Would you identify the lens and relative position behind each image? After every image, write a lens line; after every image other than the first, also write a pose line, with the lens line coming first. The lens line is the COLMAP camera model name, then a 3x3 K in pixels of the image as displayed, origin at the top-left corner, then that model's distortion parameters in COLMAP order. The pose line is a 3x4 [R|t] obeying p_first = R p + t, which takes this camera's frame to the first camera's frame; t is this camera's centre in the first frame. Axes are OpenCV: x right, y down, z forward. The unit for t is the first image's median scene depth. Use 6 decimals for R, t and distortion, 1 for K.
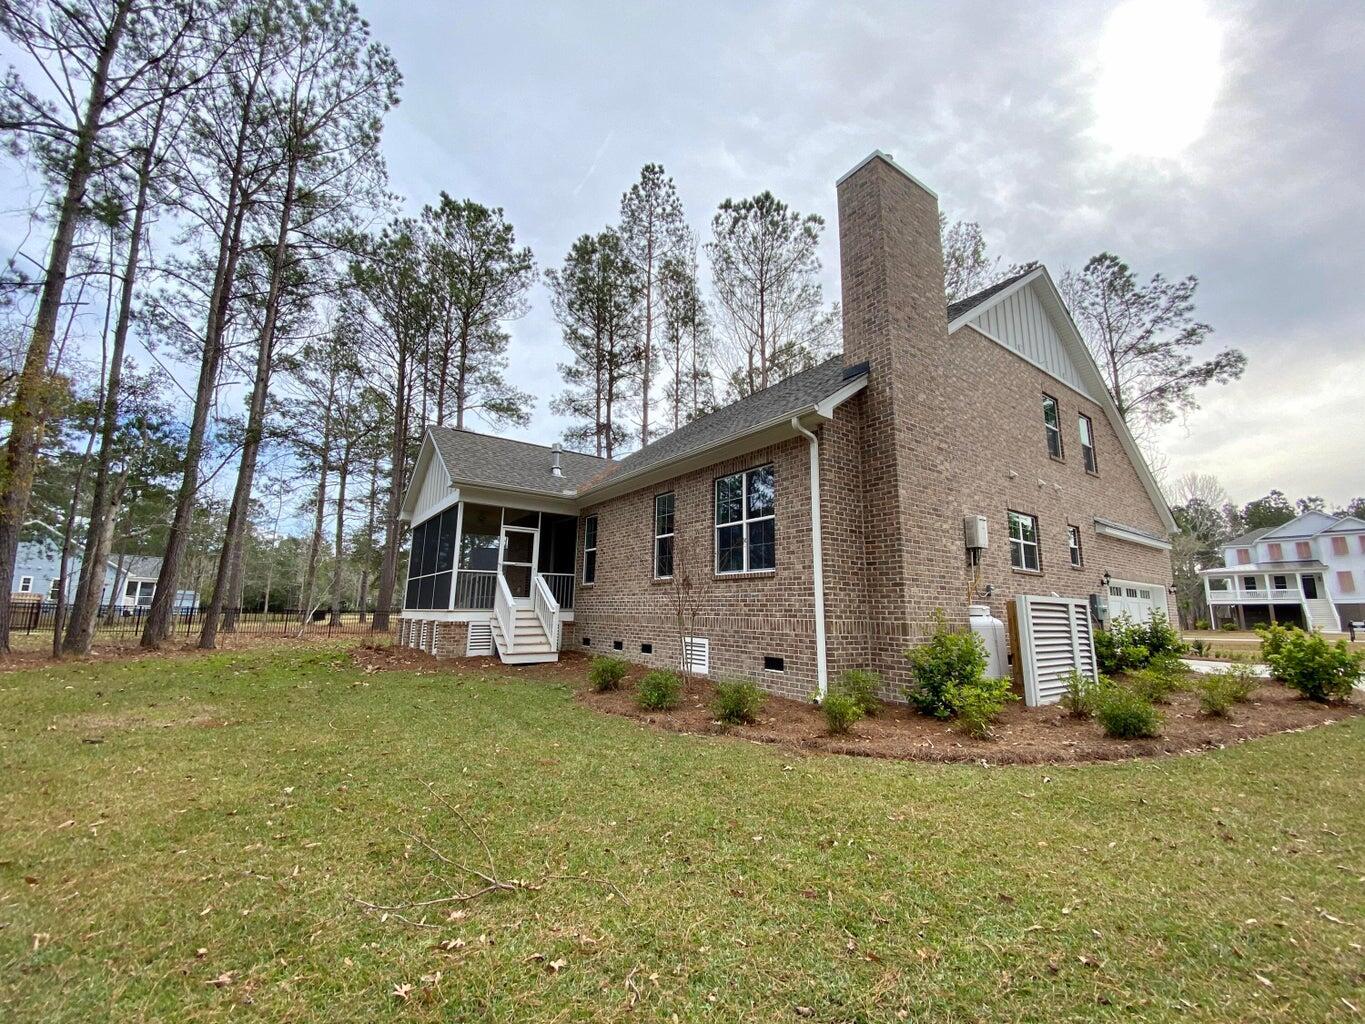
lens RADIAL K [[561.8, 0, 679.3], [0, 561.8, 512.1], [0, 0, 1]] dist [0.027872, -0.020141]
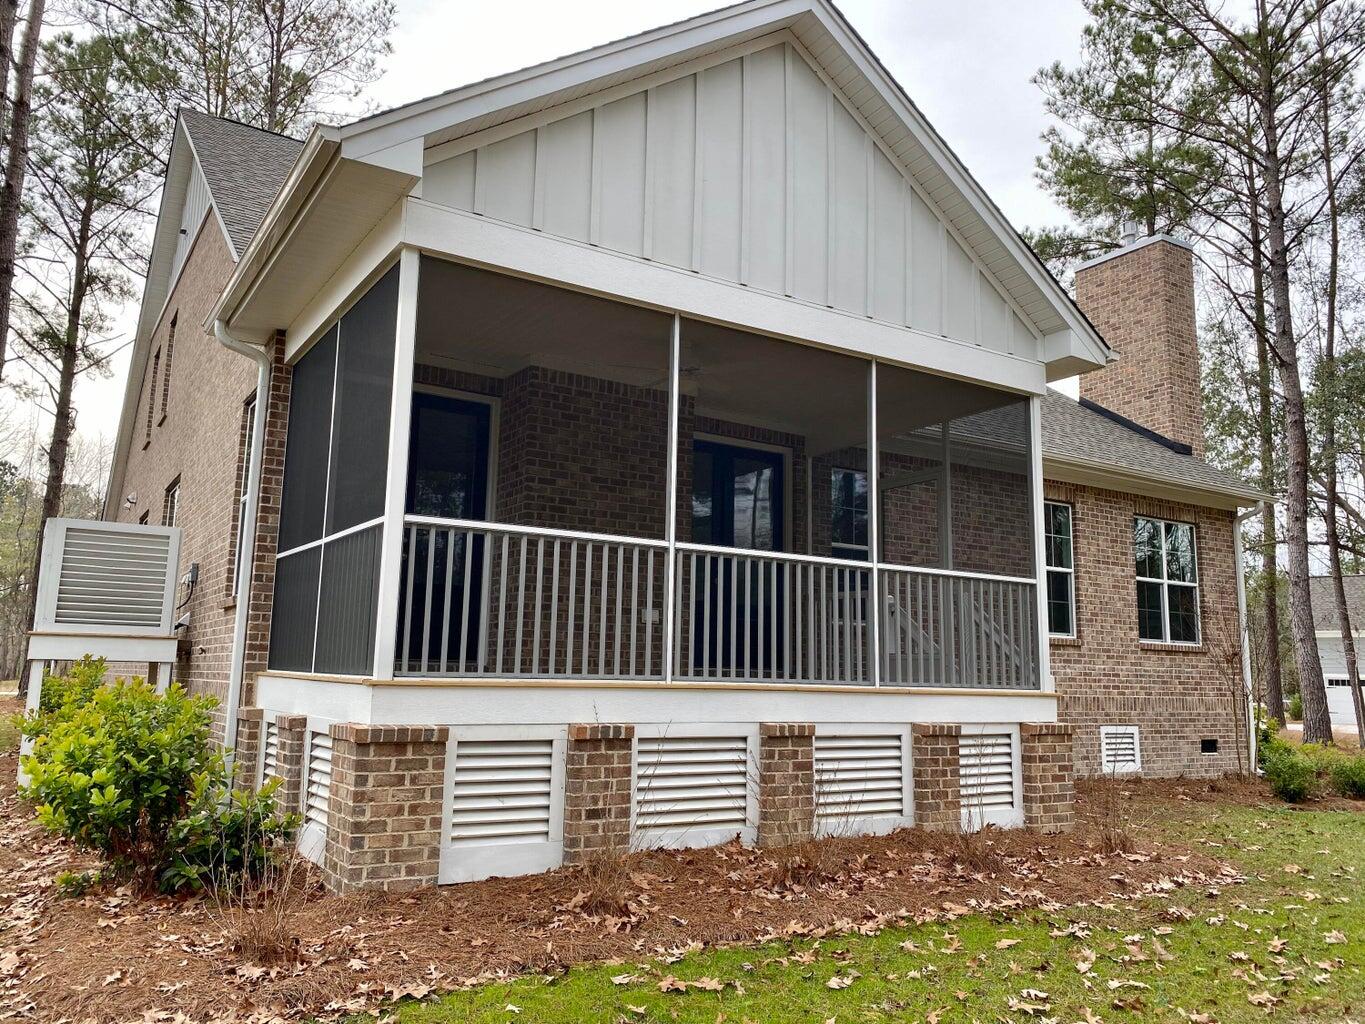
lens RADIAL K [[1025.2, 0, 682.5], [0, 1025.2, 512.0], [0, 0, 1]] dist [-0.007599, -0.003062]
pose [[0.040194, 0.138645, 0.989526, -0.476173], [-0.202544, 0.970897, -0.127808, 0.085064], [-0.978448, -0.195286, 0.067106, 0.540738]]
